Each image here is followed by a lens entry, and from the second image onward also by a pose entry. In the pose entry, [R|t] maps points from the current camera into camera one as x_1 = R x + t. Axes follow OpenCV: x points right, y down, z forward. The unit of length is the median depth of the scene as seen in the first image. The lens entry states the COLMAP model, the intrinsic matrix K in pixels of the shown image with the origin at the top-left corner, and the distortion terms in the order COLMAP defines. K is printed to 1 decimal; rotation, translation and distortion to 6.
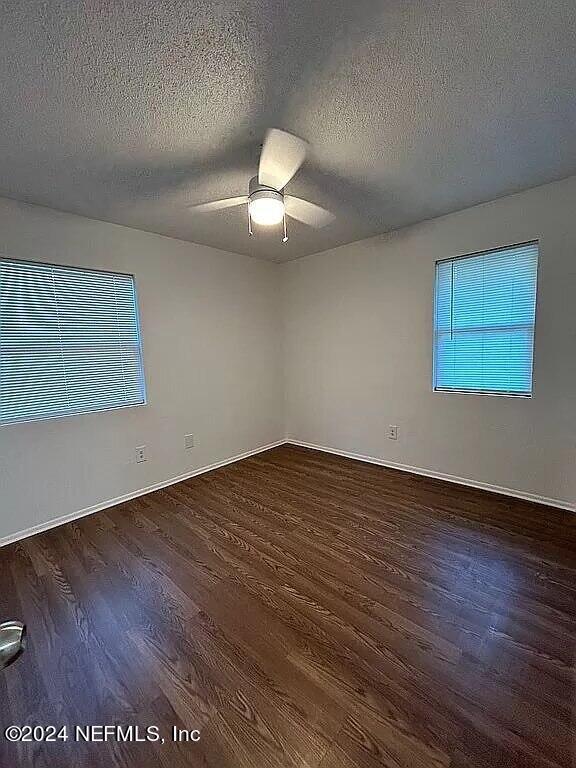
lens RADIAL K [[310.4, 0, 285.2], [0, 310.4, 383.4], [0, 0, 1]] dist [-0.000196, -0.001271]
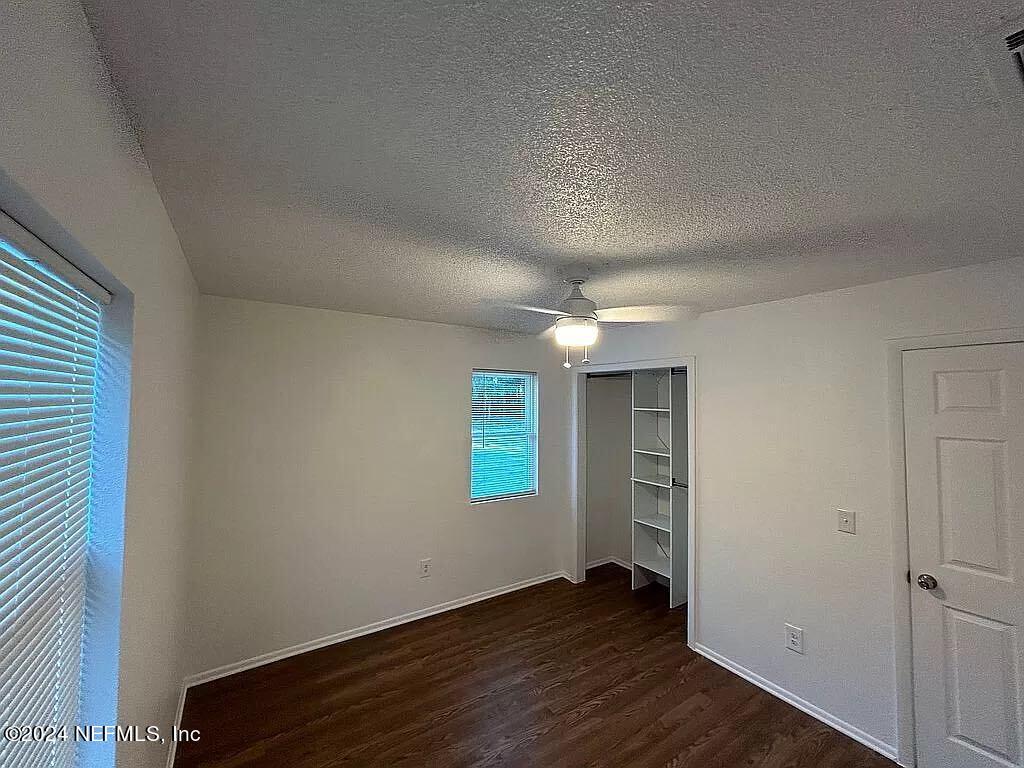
lens RADIAL K [[413.9, 0, 513.5], [0, 413.9, 381.7], [0, 0, 1]] dist [-0.000196, -0.001271]
pose [[0.217026, 0.087843, 0.972205, -0.775079], [0.082818, 0.990695, -0.108001, -0.206910], [-0.972646, 0.103956, 0.207732, 0.616554]]
